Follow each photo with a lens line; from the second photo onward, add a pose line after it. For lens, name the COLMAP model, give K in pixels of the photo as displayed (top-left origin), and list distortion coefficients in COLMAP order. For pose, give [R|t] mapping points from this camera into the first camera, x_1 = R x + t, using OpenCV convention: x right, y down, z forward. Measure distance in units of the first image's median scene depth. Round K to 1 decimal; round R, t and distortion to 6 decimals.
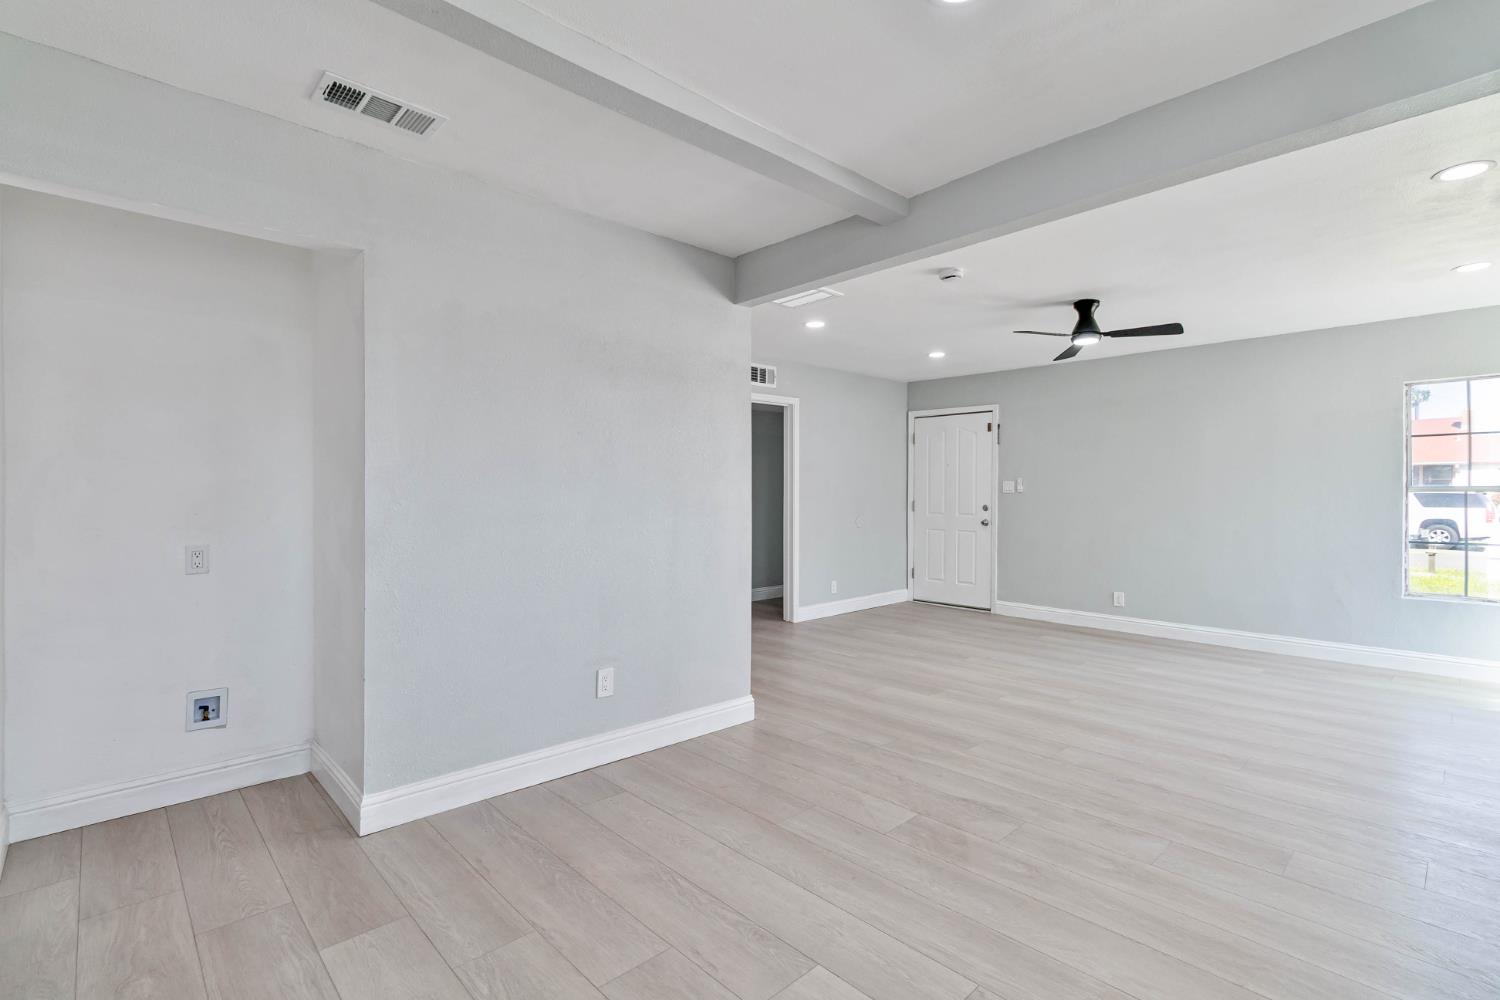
lens RADIAL K [[685.6, 0, 751.0], [0, 685.6, 496.2], [0, 0, 1]] dist [0.010364, -0.000344]
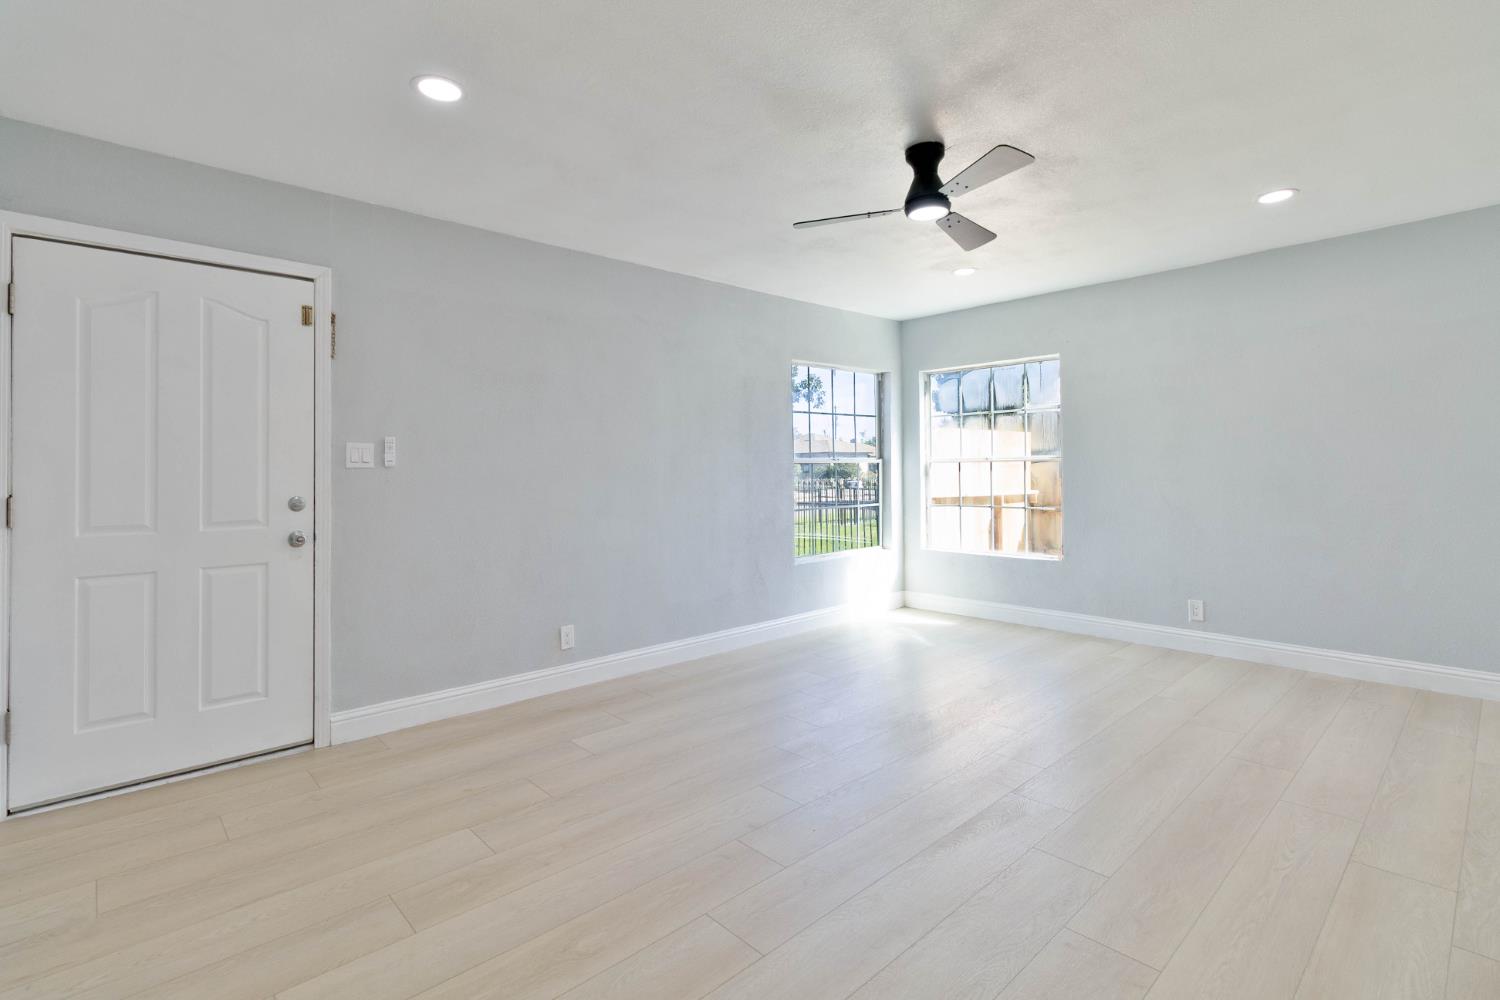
lens RADIAL K [[685.6, 0, 782.3], [0, 685.6, 461.9], [0, 0, 1]] dist [0.010364, -0.000344]
pose [[0.043827, 0.006065, 0.999021, -0.074275], [0.014675, 0.999870, -0.006714, -0.001761], [-0.998931, 0.014955, 0.043732, 0.729223]]
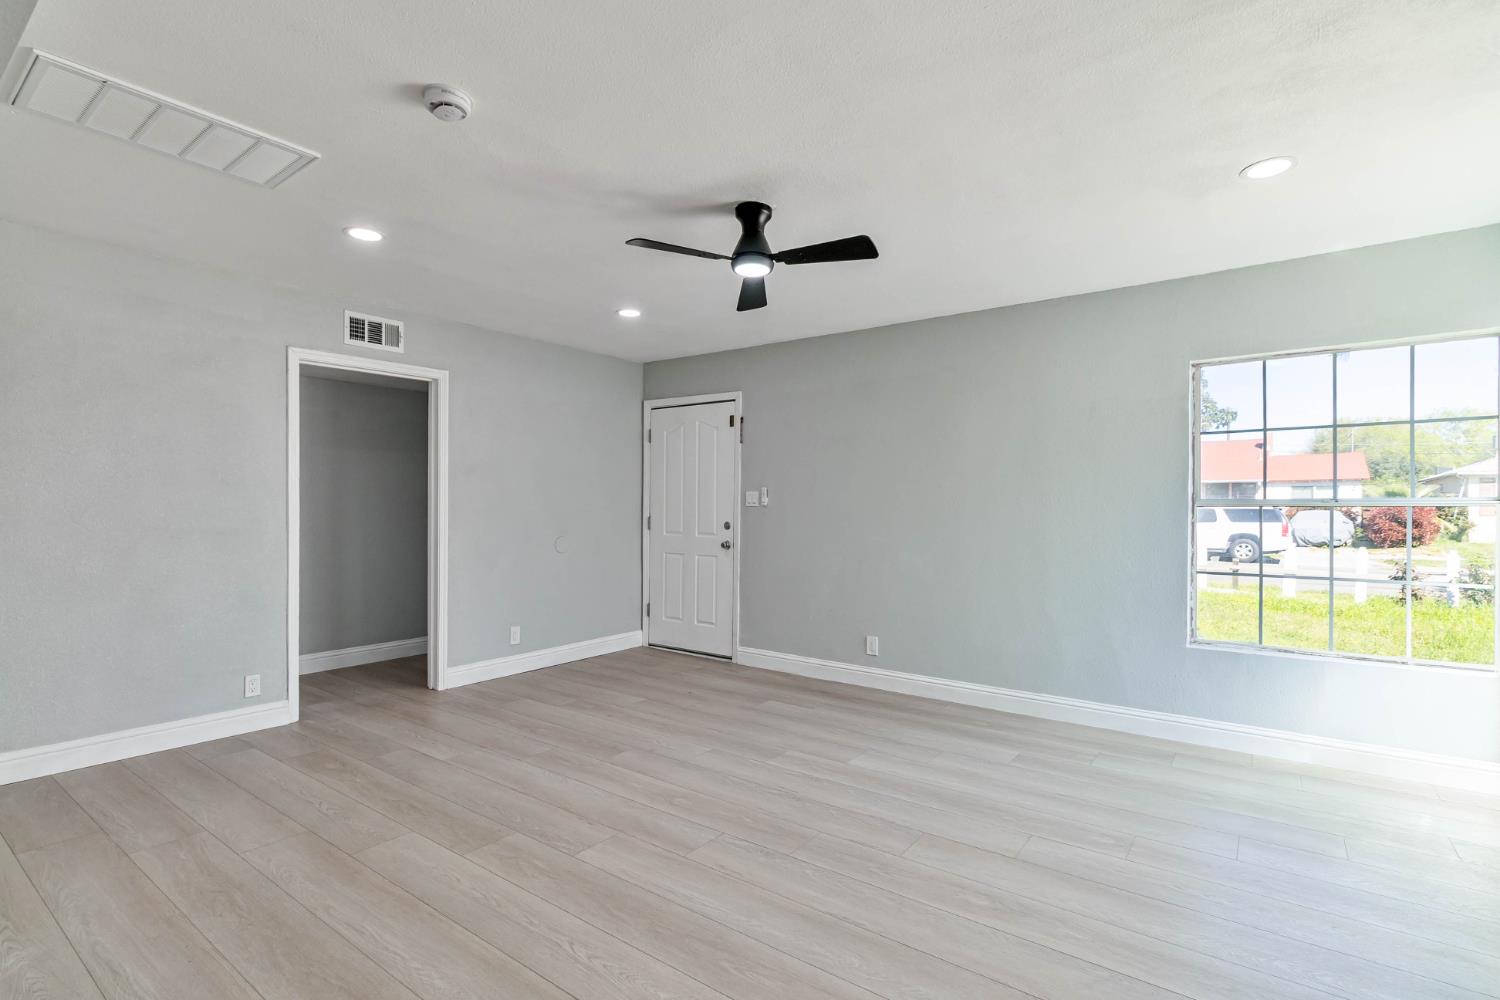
lens RADIAL K [[685.6, 0, 757.0], [0, 685.6, 512.4], [0, 0, 1]] dist [0.010364, -0.000344]
pose [[0.986582, 0.002223, 0.163252, 0.266105], [-0.002843, 0.999990, 0.003568, -0.000908], [-0.163242, -0.003984, 0.986578, 0.251978]]
